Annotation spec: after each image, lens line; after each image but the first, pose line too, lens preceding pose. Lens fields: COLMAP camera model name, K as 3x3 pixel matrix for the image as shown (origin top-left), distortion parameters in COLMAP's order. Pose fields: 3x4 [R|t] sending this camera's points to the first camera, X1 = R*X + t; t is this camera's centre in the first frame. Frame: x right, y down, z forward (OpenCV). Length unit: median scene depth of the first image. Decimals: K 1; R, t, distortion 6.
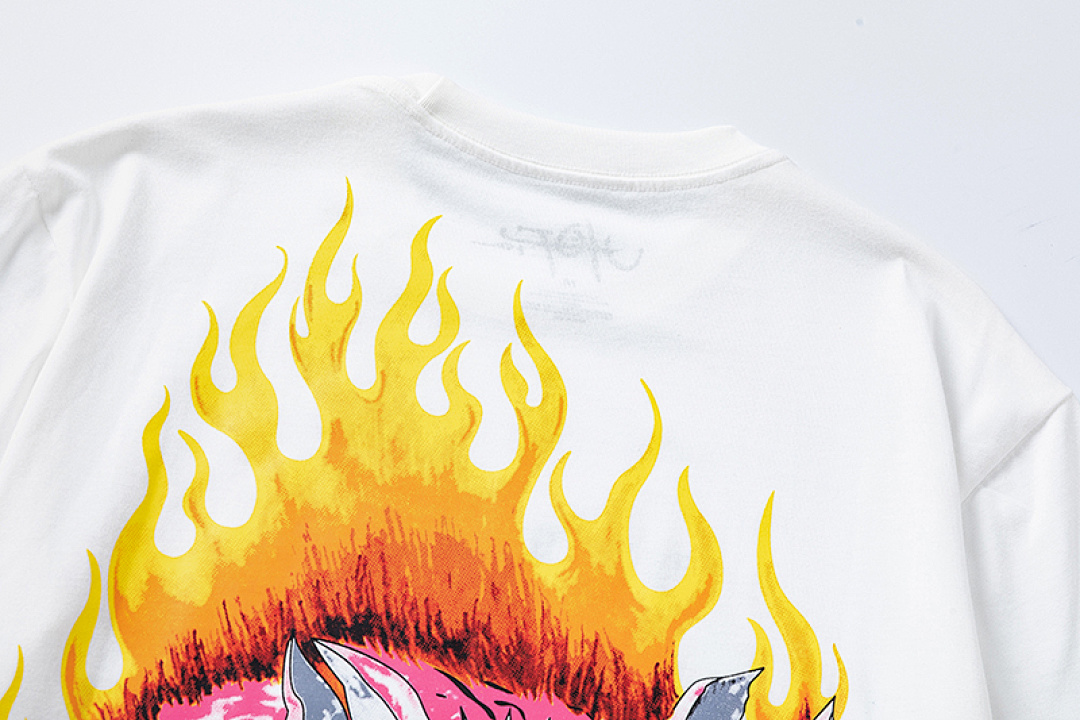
lens RADIAL K [[2094.5, 0, 540.0], [0, 2094.5, 360.0], [0, 0, 1]] dist [-0.021821, 0.056118]
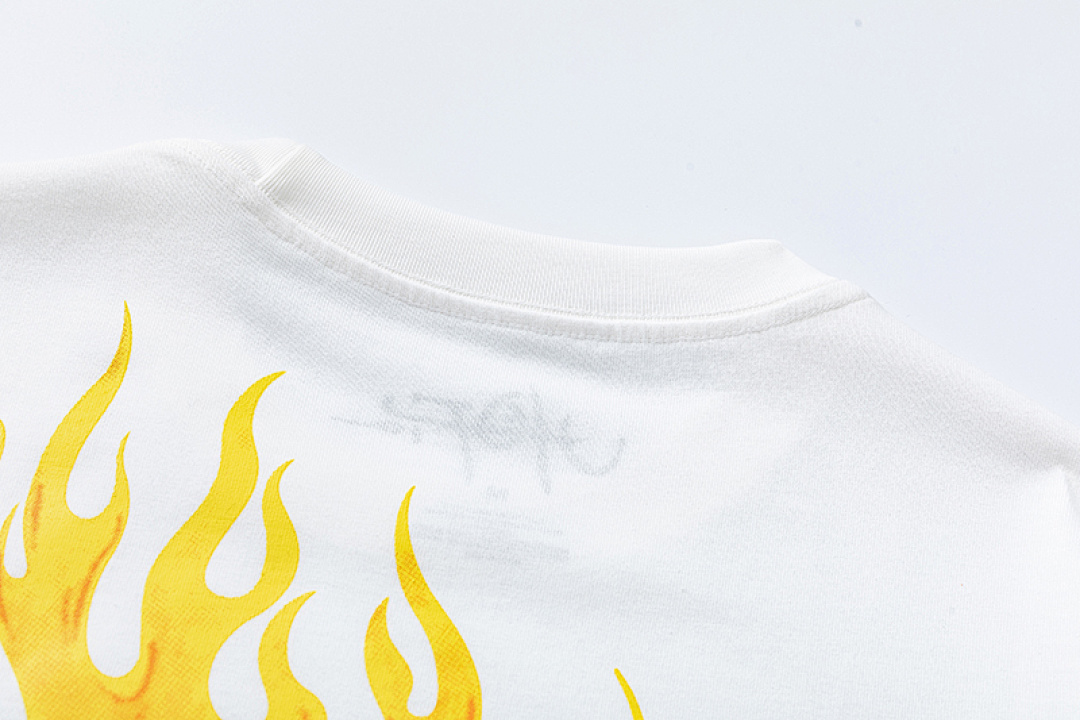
lens RADIAL K [[2094.5, 0, 540.0], [0, 2094.5, 360.0], [0, 0, 1]] dist [-0.021821, 0.056118]
pose [[0.999550, 0.029630, 0.004728, 0.021980], [-0.029081, 0.995468, -0.090543, -0.021279], [-0.007389, 0.090365, 0.995881, 0.415589]]
